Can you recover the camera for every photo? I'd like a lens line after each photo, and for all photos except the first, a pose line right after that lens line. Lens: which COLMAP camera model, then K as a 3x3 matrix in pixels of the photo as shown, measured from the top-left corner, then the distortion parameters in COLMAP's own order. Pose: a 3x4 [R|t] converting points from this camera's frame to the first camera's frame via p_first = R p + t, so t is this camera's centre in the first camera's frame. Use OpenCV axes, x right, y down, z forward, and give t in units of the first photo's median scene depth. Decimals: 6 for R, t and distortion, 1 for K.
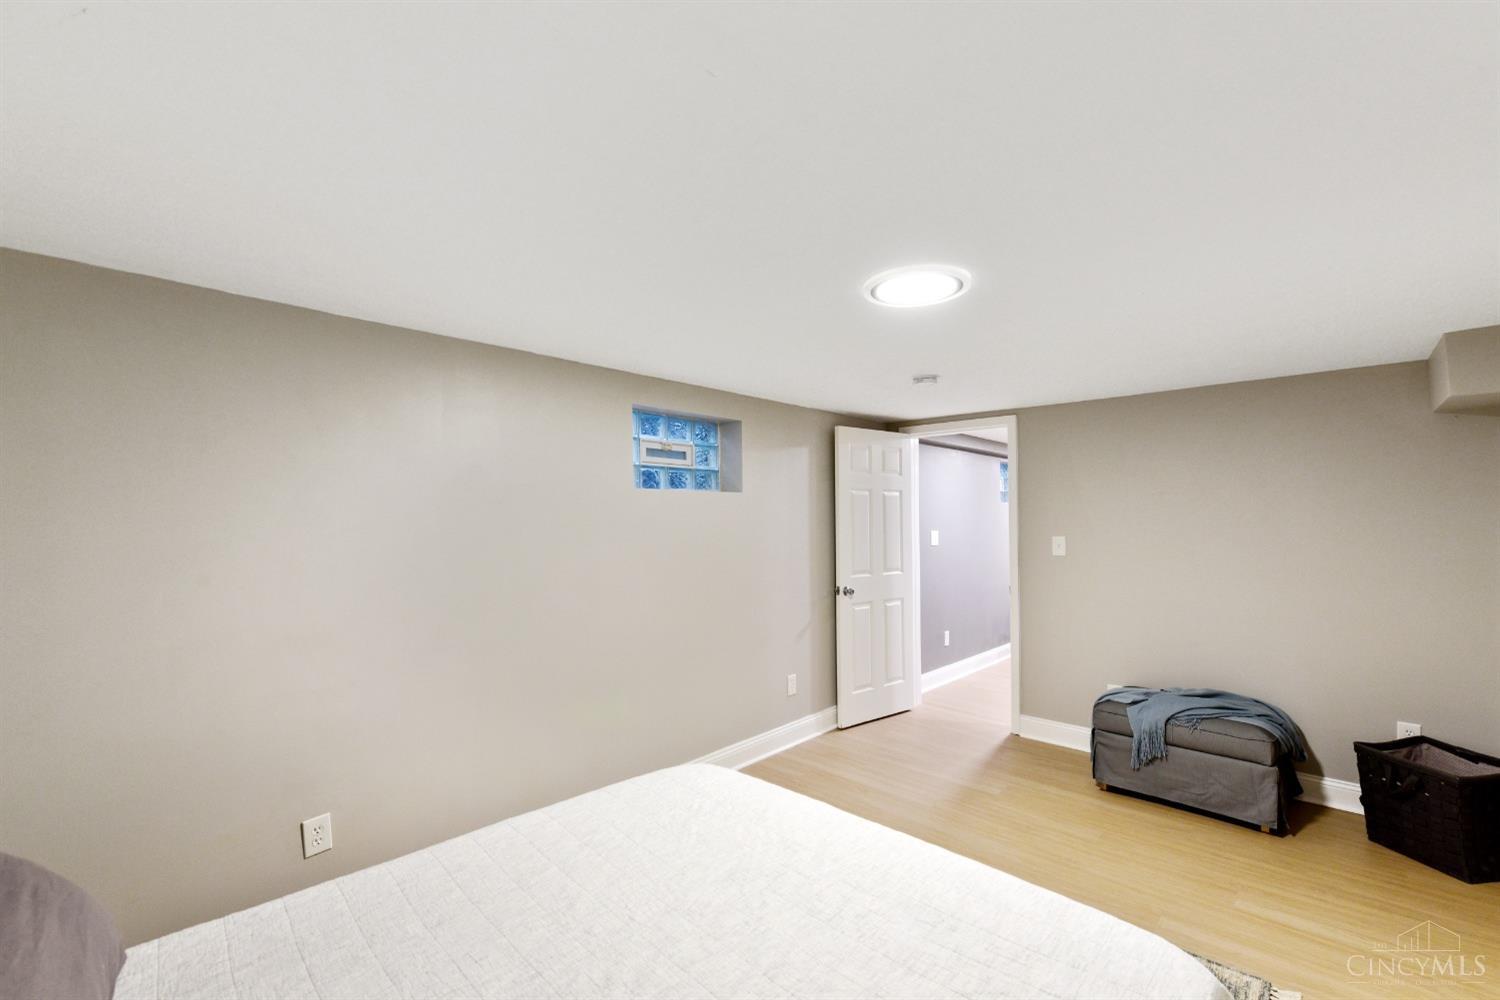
lens RADIAL K [[638.8, 0, 749.8], [0, 638.8, 519.5], [0, 0, 1]] dist [-0.010706, -0.000277]
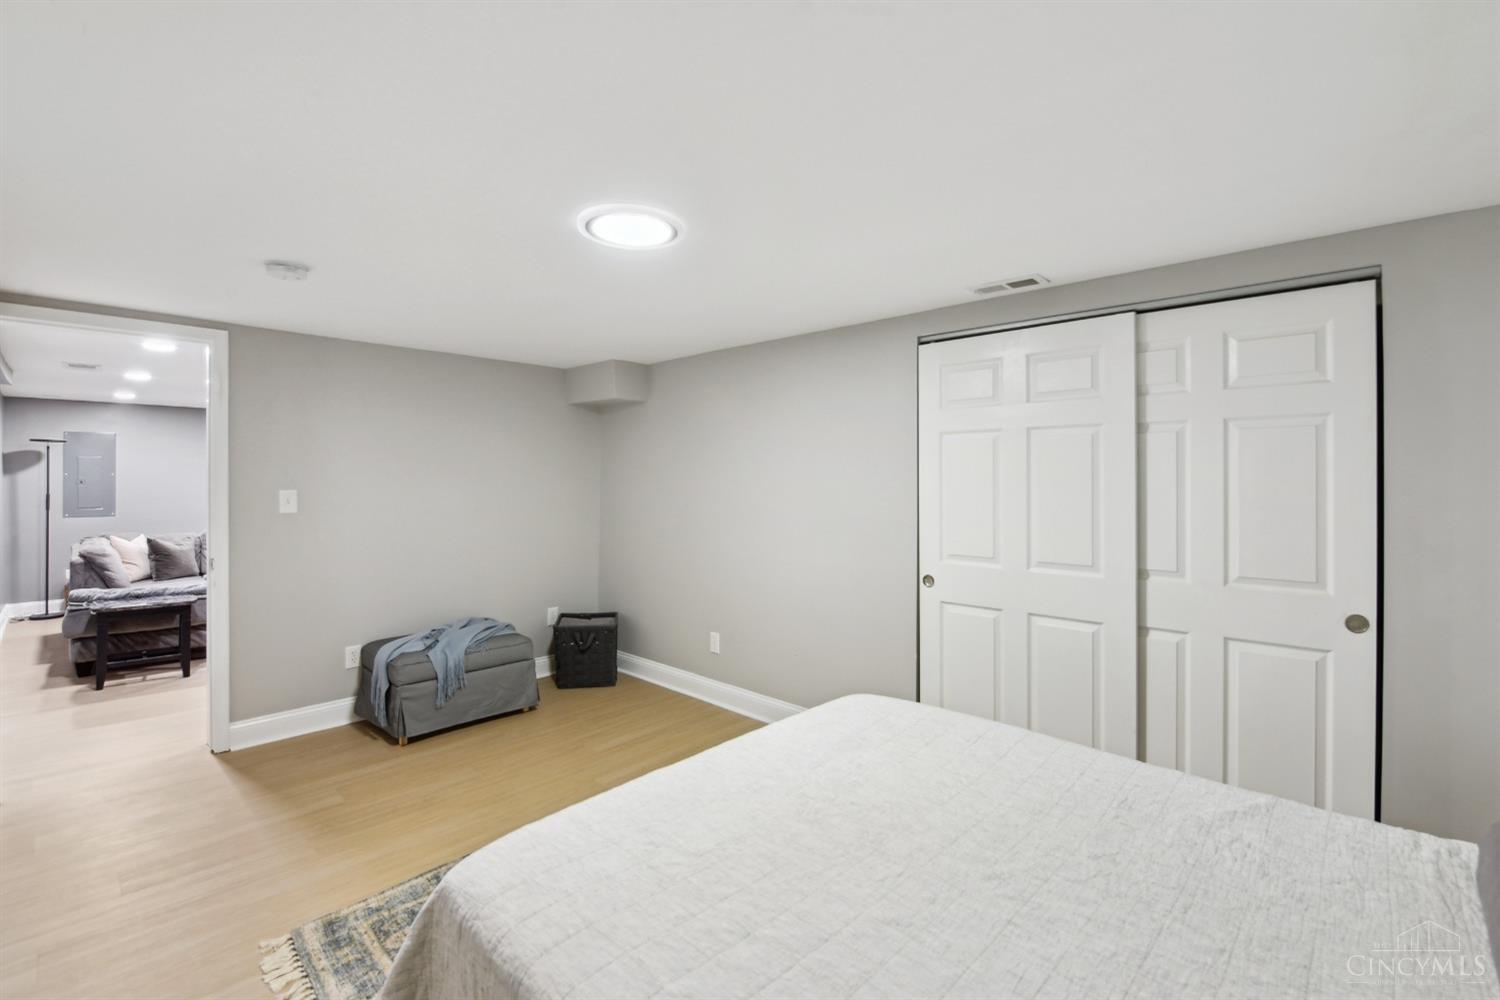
lens RADIAL K [[635.8, 0, 758.2], [0, 635.8, 482.6], [0, 0, 1]] dist [-0.001308, 0.000030]
pose [[-0.024940, -0.001695, 0.999688, -0.473658], [-0.010831, 0.999940, 0.001425, 0.011371], [-0.999630, -0.010792, -0.024957, 0.512954]]
